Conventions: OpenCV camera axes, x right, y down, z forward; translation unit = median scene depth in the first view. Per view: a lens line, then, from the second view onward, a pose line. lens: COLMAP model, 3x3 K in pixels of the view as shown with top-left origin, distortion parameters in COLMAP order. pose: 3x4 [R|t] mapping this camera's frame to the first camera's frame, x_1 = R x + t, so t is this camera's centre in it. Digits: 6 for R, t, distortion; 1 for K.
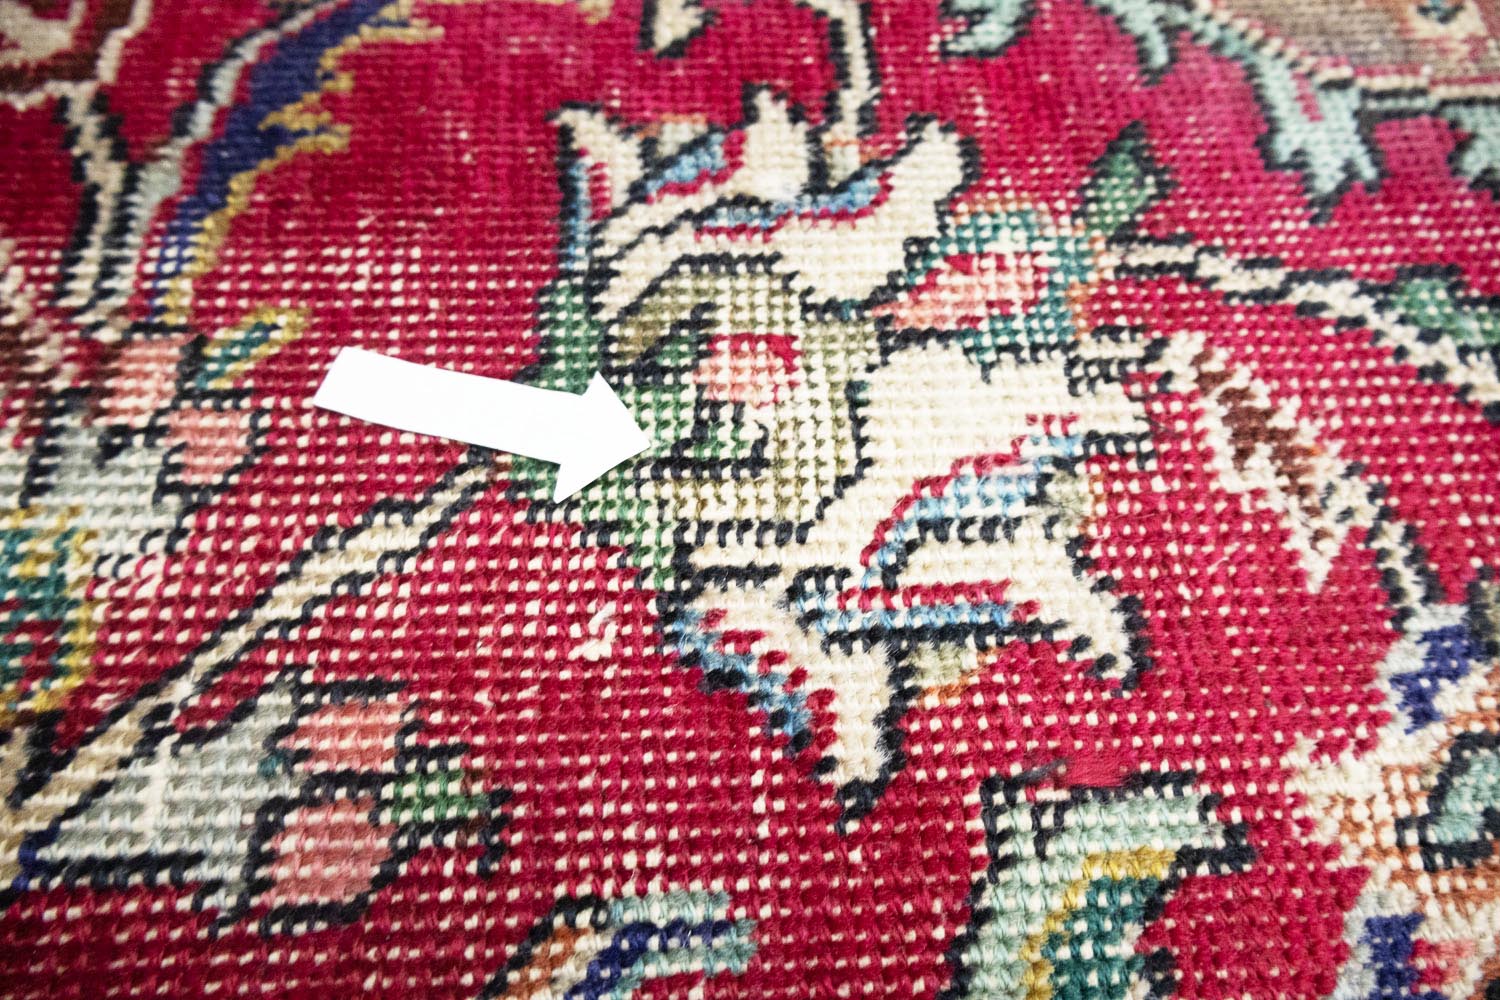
lens RADIAL K [[1284.2, 0, 742.9], [0, 1284.2, 496.6], [0, 0, 1]] dist [0.001650, -0.003035]
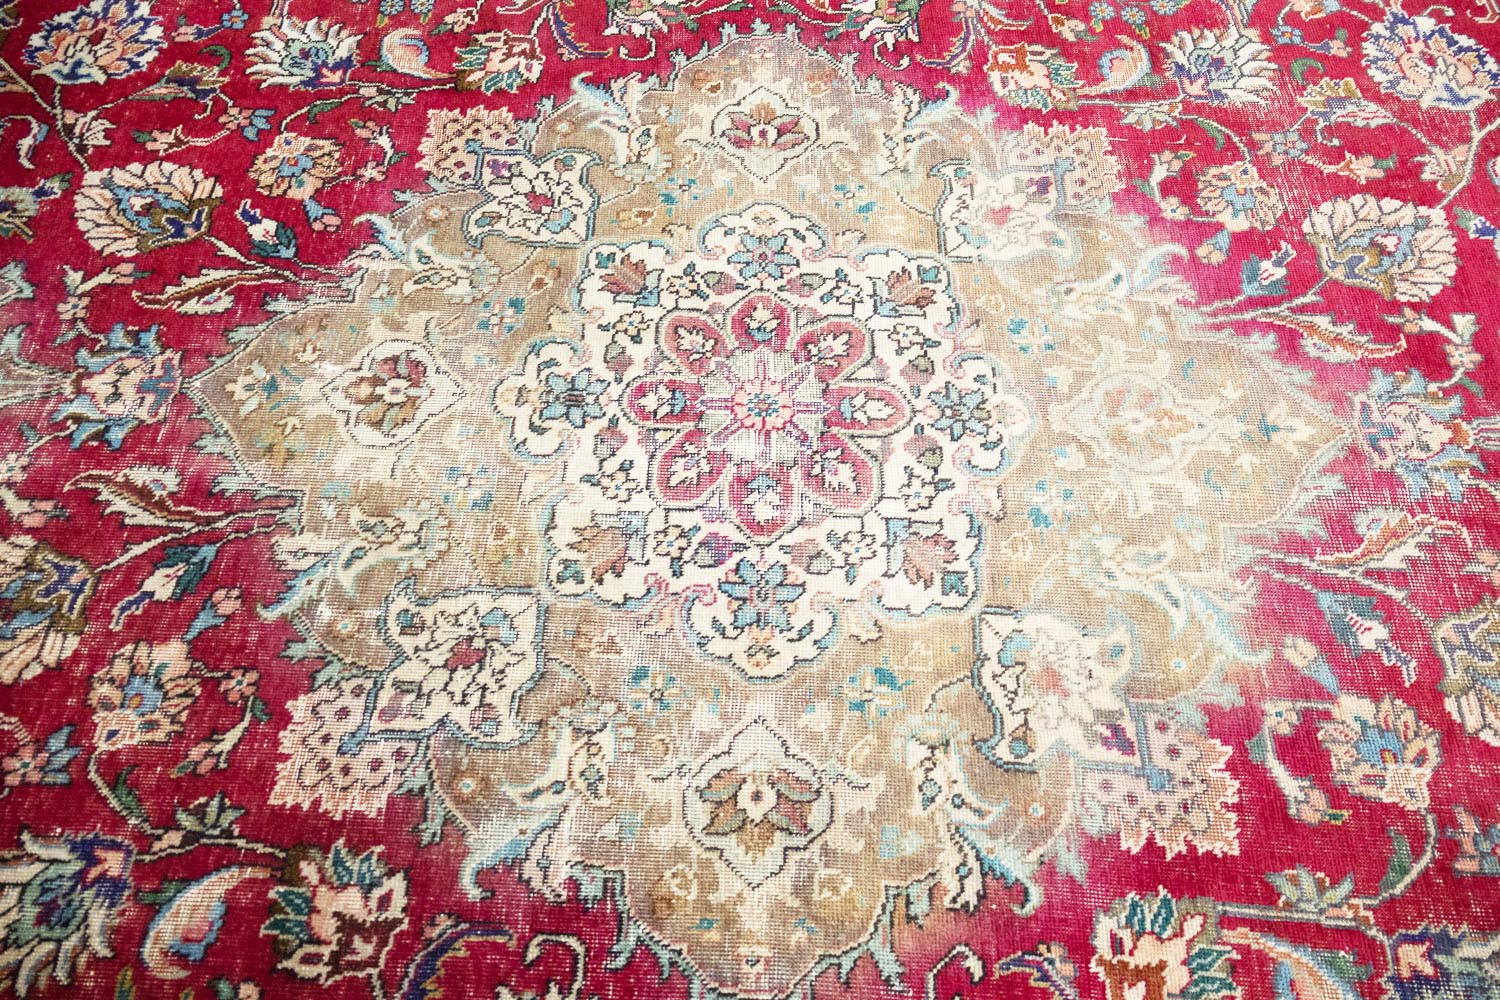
lens RADIAL K [[1237.2, 0, 734.3], [0, 1237.2, 499.8], [0, 0, 1]] dist [0.003735, -0.002122]
pose [[0.994809, 0.072964, -0.070936, 0.713316], [-0.075359, 0.996653, -0.031691, -1.685725], [0.068387, 0.036873, 0.996977, -2.671821]]
